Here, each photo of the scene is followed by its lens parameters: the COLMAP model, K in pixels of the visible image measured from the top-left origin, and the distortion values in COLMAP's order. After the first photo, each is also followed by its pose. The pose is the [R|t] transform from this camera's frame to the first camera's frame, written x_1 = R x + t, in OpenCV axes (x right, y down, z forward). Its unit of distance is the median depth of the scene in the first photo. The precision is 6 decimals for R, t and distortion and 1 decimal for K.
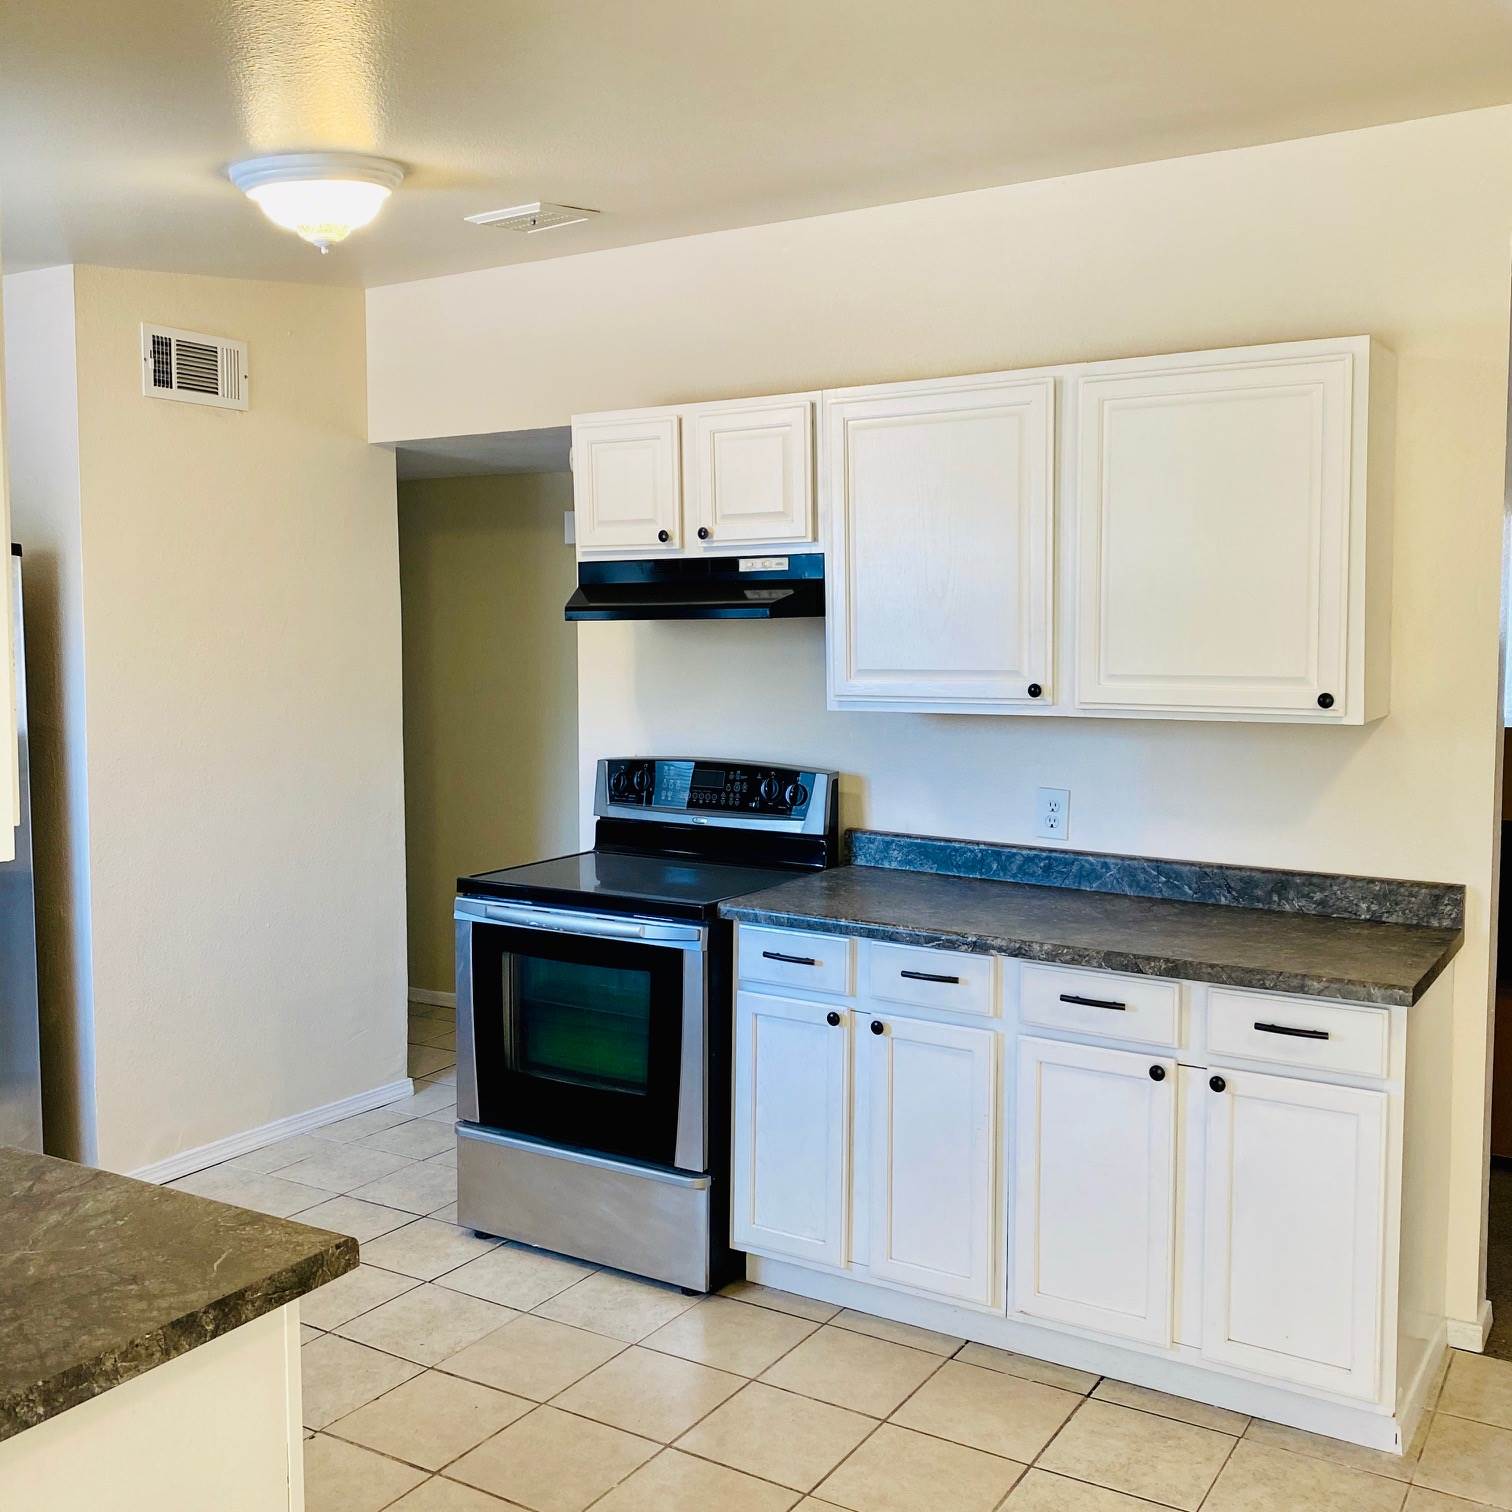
lens RADIAL K [[1567.8, 0, 759.3], [0, 1567.8, 755.4], [0, 0, 1]] dist [0.160483, -0.345114]
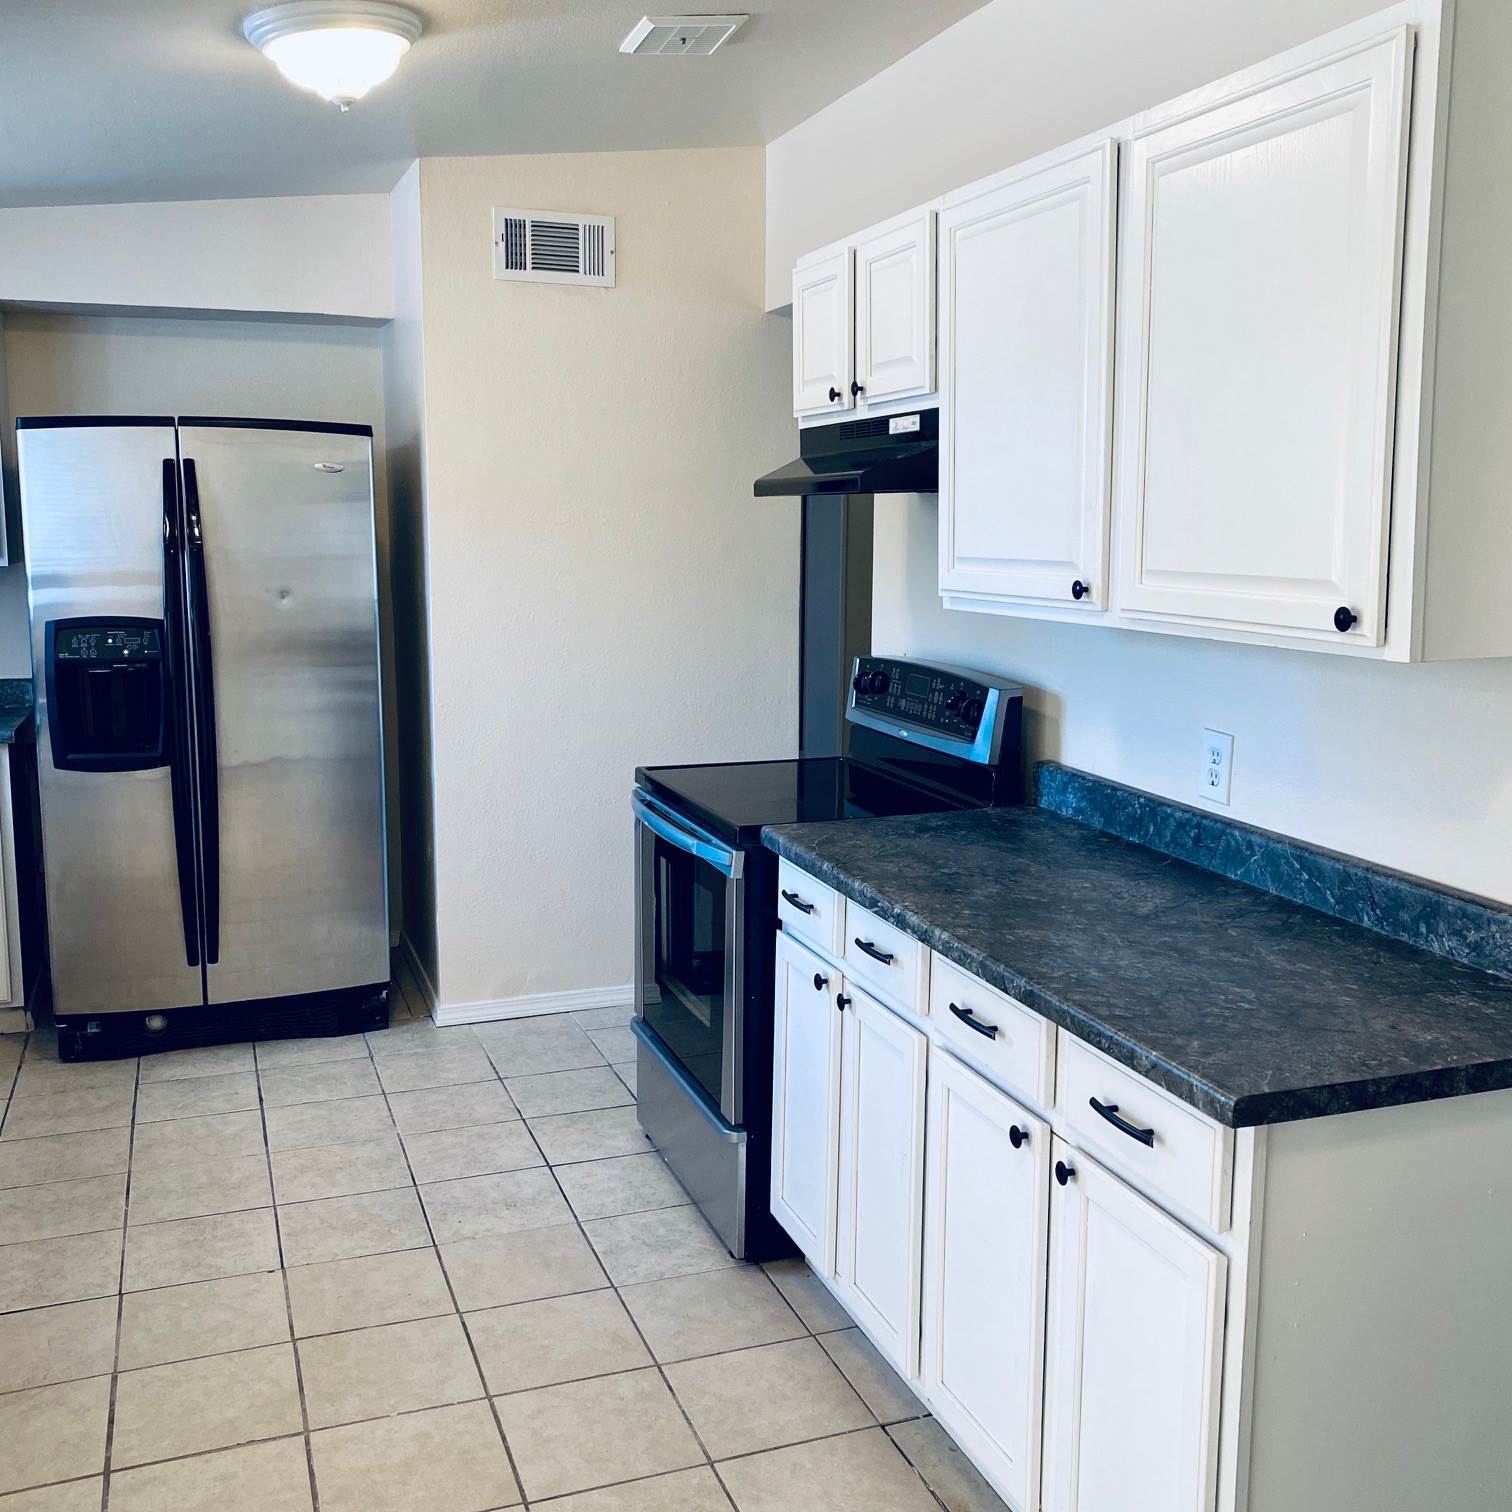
lens RADIAL K [[1567.8, 0, 759.3], [0, 1567.8, 755.4], [0, 0, 1]] dist [0.160483, -0.345114]
pose [[0.782677, 0.101127, -0.614158, 0.464548], [-0.058533, 0.994299, 0.089128, -0.019718], [0.619670, -0.033810, 0.784134, 0.307454]]
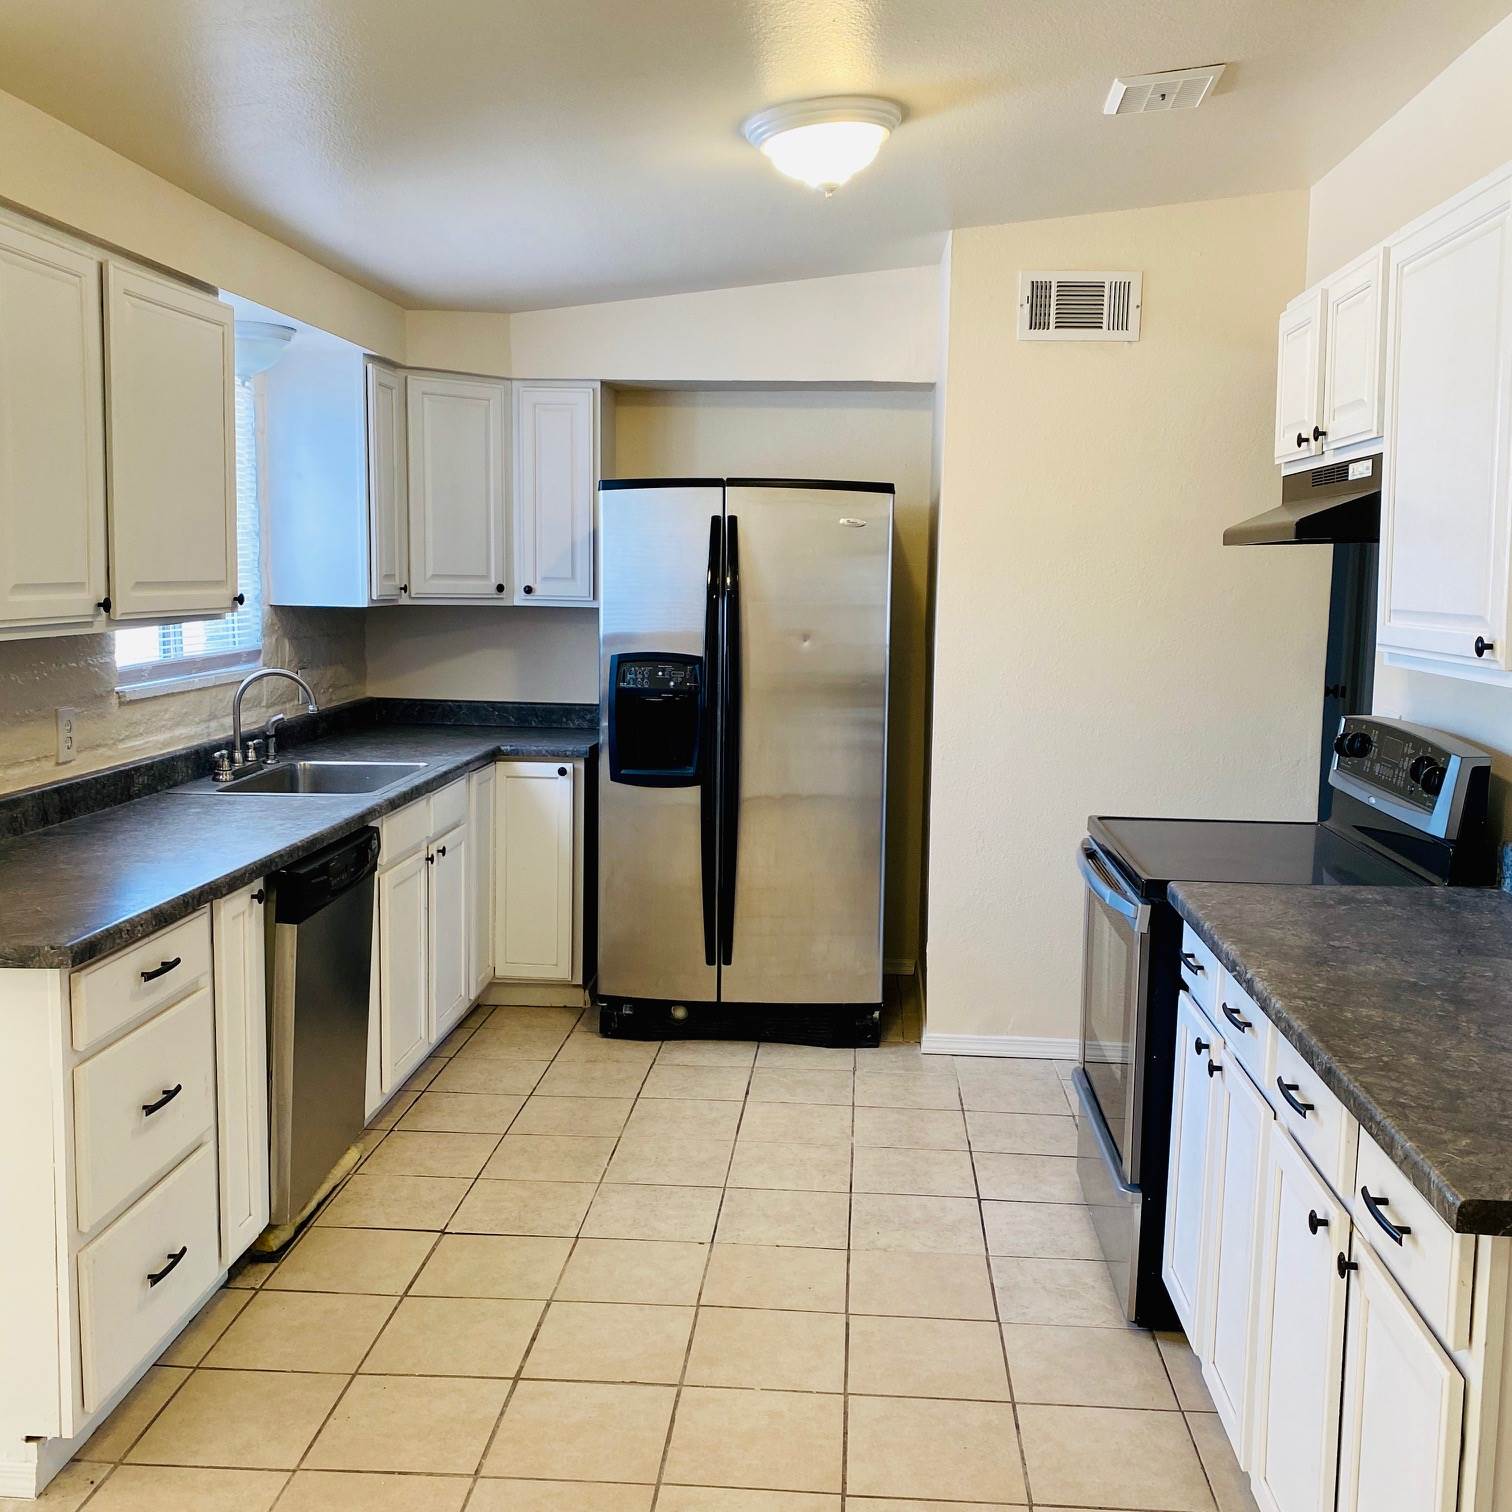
lens RADIAL K [[1567.8, 0, 759.3], [0, 1567.8, 755.4], [0, 0, 1]] dist [0.160483, -0.345114]
pose [[0.461727, 0.118386, -0.879087, 0.570066], [-0.089677, 0.992206, 0.086518, -0.024416], [0.882477, 0.038886, 0.468745, 0.383199]]
